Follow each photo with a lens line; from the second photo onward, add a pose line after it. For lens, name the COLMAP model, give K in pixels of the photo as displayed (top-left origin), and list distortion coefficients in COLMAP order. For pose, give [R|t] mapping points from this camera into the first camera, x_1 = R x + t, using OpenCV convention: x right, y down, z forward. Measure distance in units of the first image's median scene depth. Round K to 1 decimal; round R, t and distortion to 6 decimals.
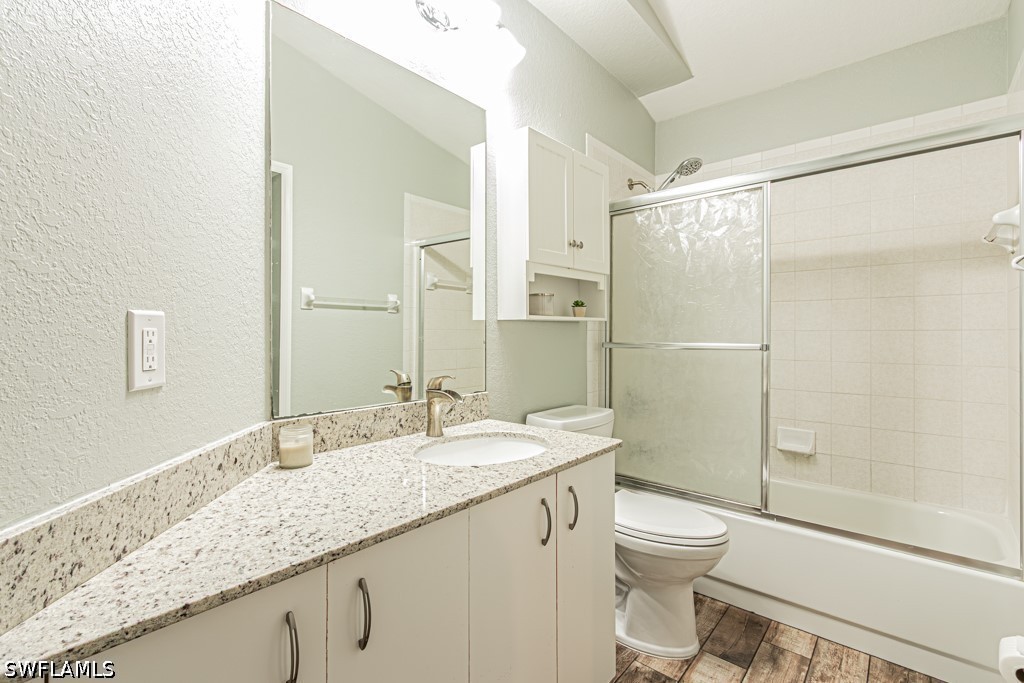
lens RADIAL K [[474.7, 0, 511.9], [0, 474.7, 336.8], [0, 0, 1]] dist [0.003887, -0.000636]
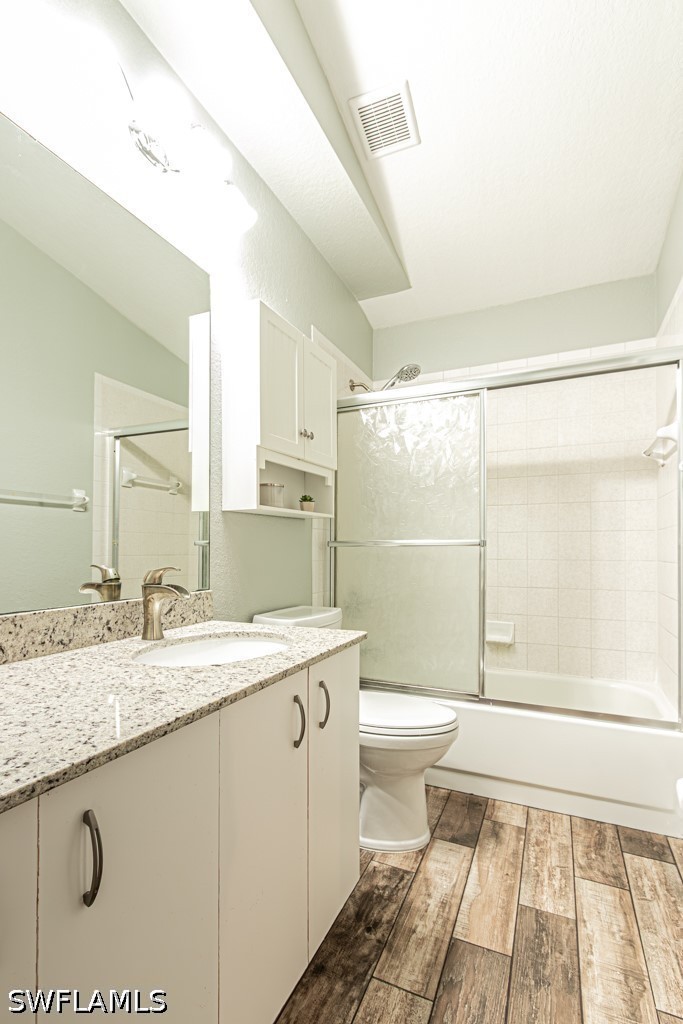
lens RADIAL K [[474.7, 0, 354.4], [0, 474.7, 548.6], [0, 0, 1]] dist [0.003887, -0.000636]
pose [[0.955594, 0.003650, 0.294664, -0.058989], [-0.001996, 0.999981, -0.005914, 0.043456], [-0.294680, 0.005063, 0.955583, 0.069706]]
